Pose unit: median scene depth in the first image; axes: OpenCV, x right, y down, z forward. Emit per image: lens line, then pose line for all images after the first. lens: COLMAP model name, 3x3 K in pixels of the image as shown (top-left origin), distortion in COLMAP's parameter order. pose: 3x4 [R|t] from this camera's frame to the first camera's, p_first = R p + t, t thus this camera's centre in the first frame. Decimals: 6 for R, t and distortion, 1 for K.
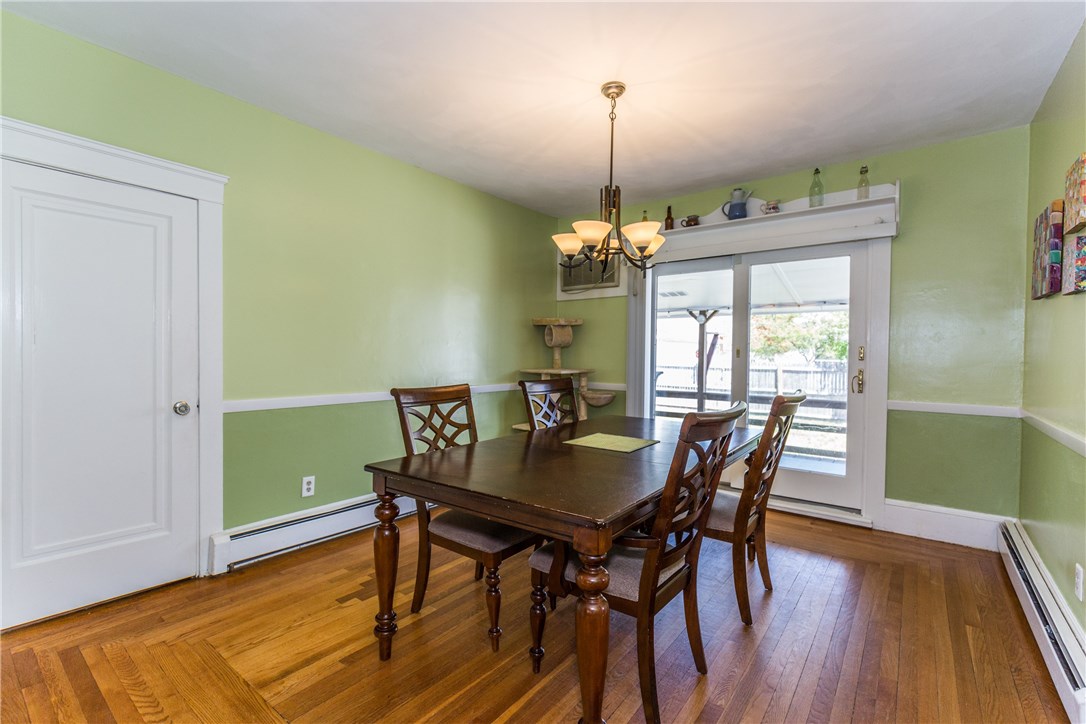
lens RADIAL K [[486.7, 0, 542.9], [0, 486.7, 356.7], [0, 0, 1]] dist [-0.000158, 0.000892]
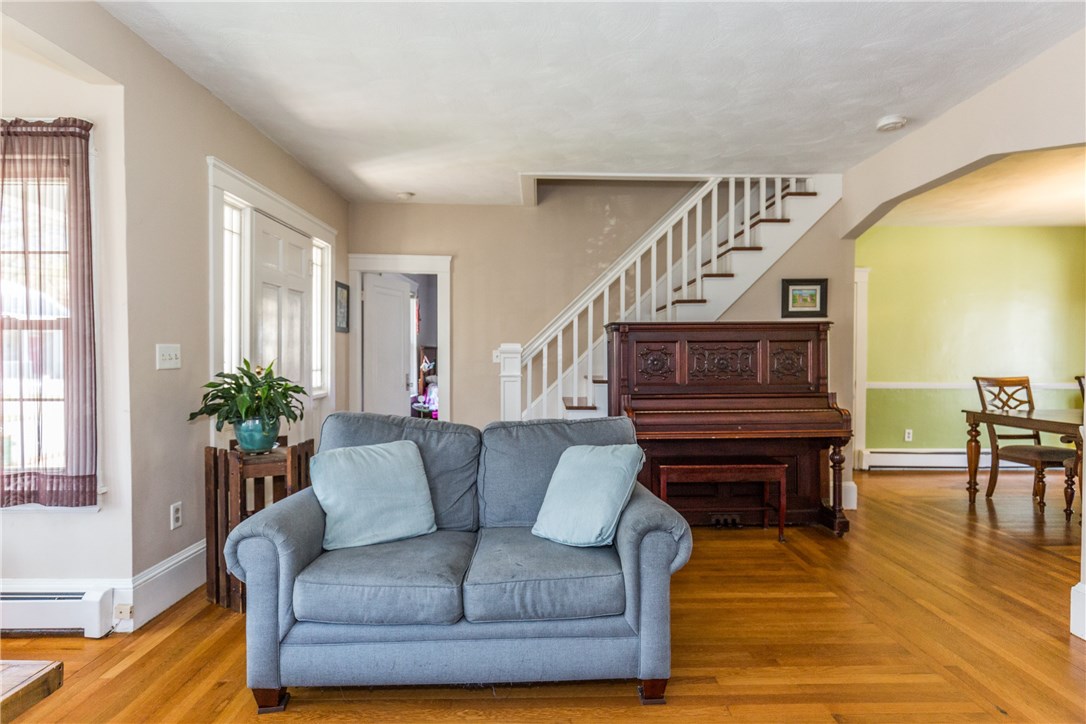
lens RADIAL K [[562.5, 0, 543.4], [0, 562.5, 367.3], [0, 0, 1]] dist [0.000156, -0.002460]
pose [[0.626158, 0.005712, -0.779675, 0.297551], [-0.000785, 0.999977, 0.006695, 0.016202], [0.779696, -0.003581, 0.626148, -1.444861]]
